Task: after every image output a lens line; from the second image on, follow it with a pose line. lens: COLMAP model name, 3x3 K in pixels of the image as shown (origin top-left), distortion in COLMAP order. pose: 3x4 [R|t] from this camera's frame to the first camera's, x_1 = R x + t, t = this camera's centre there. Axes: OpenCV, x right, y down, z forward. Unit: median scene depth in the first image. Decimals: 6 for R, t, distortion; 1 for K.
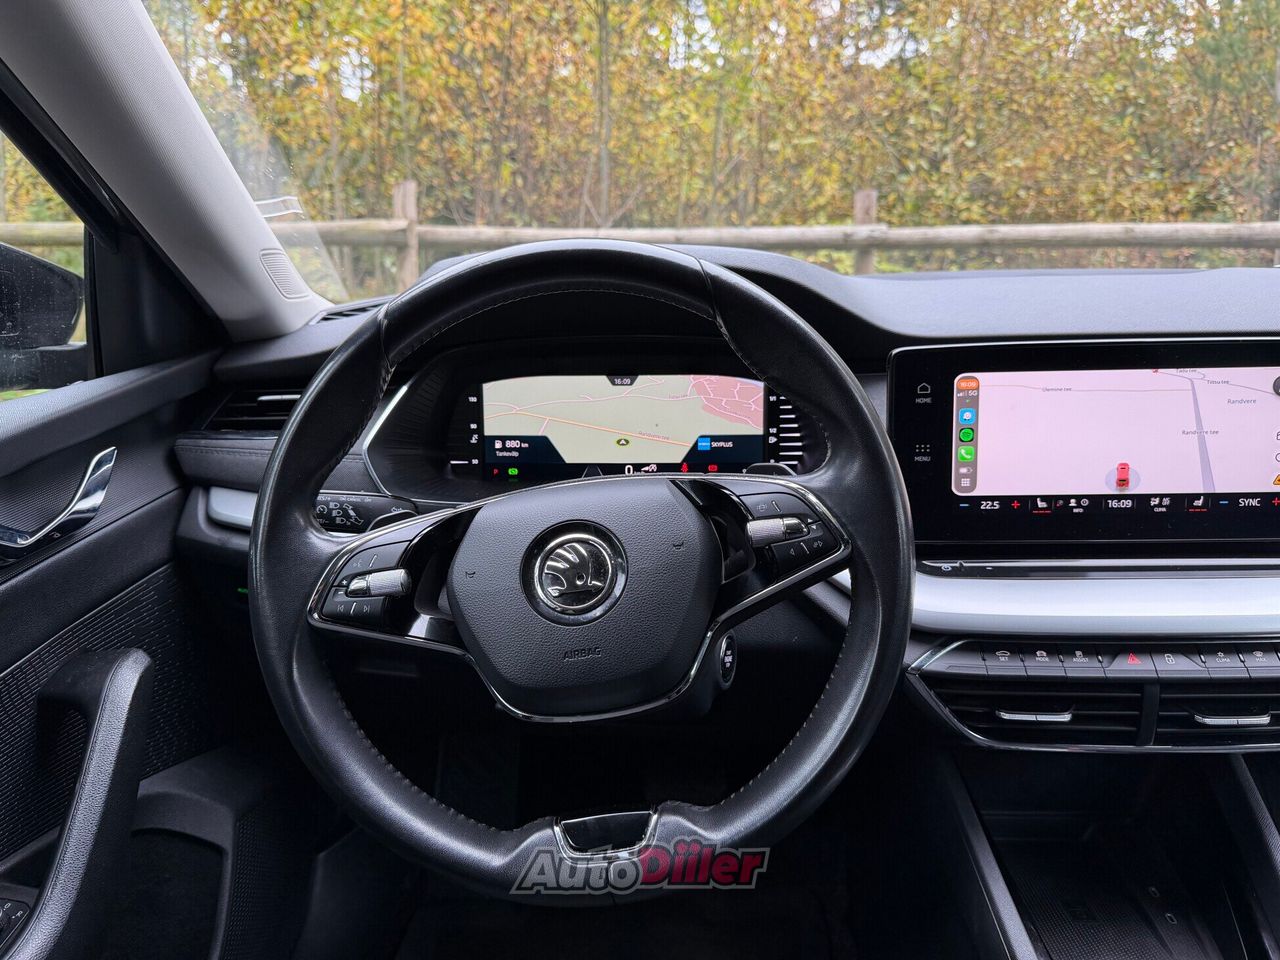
lens RADIAL K [[883.8, 0, 641.3], [0, 883.8, 488.6], [0, 0, 1]] dist [0.036254, -0.033832]
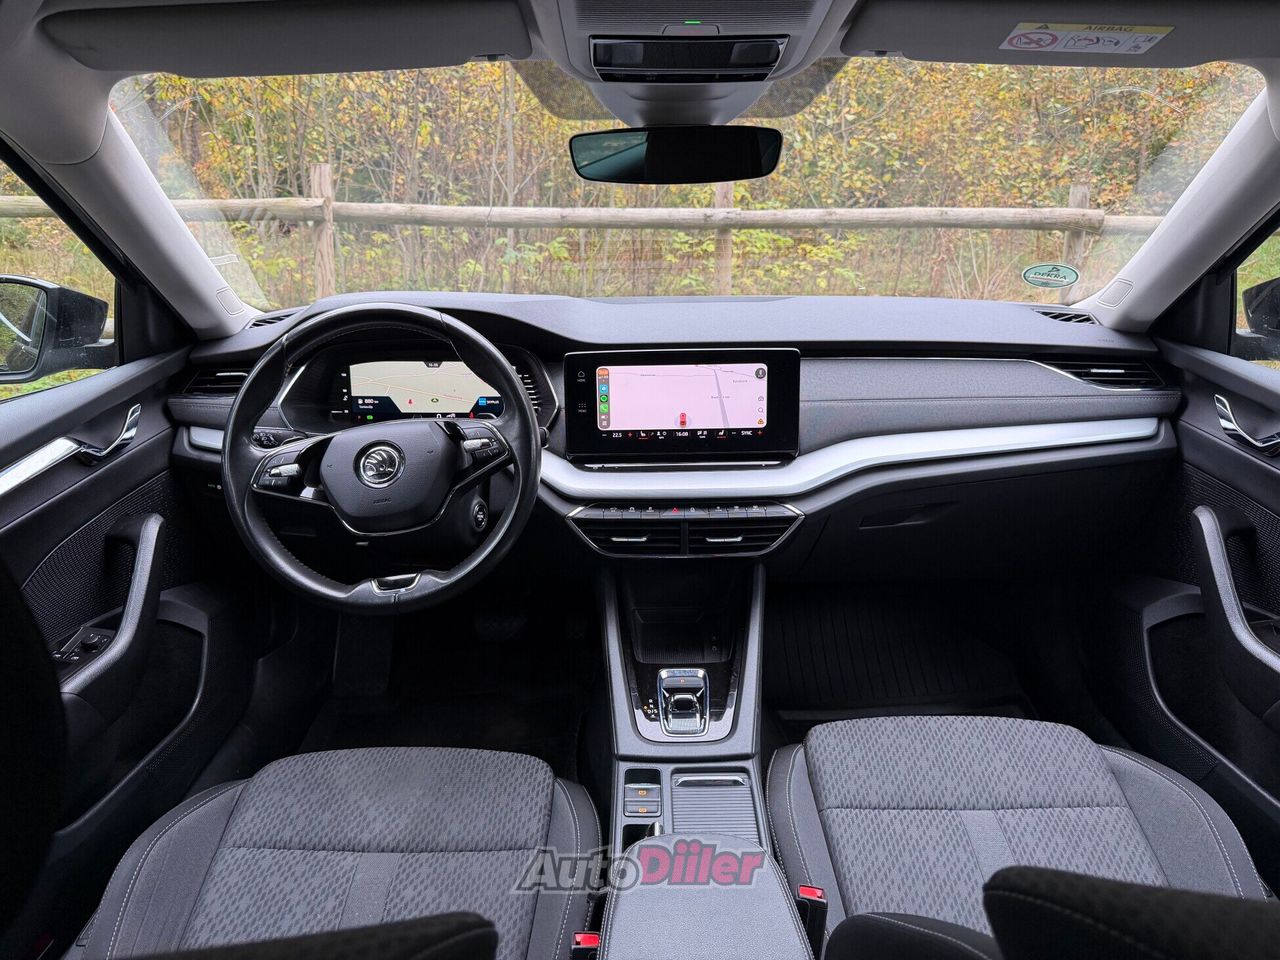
lens RADIAL K [[883.8, 0, 644.8], [0, 883.8, 478.9], [0, 0, 1]] dist [0.036254, -0.033832]
pose [[0.997508, -0.006135, 0.070284, 0.318809], [0.002534, 0.998685, 0.051204, 0.016076], [-0.070506, -0.050899, 0.996212, -0.911618]]
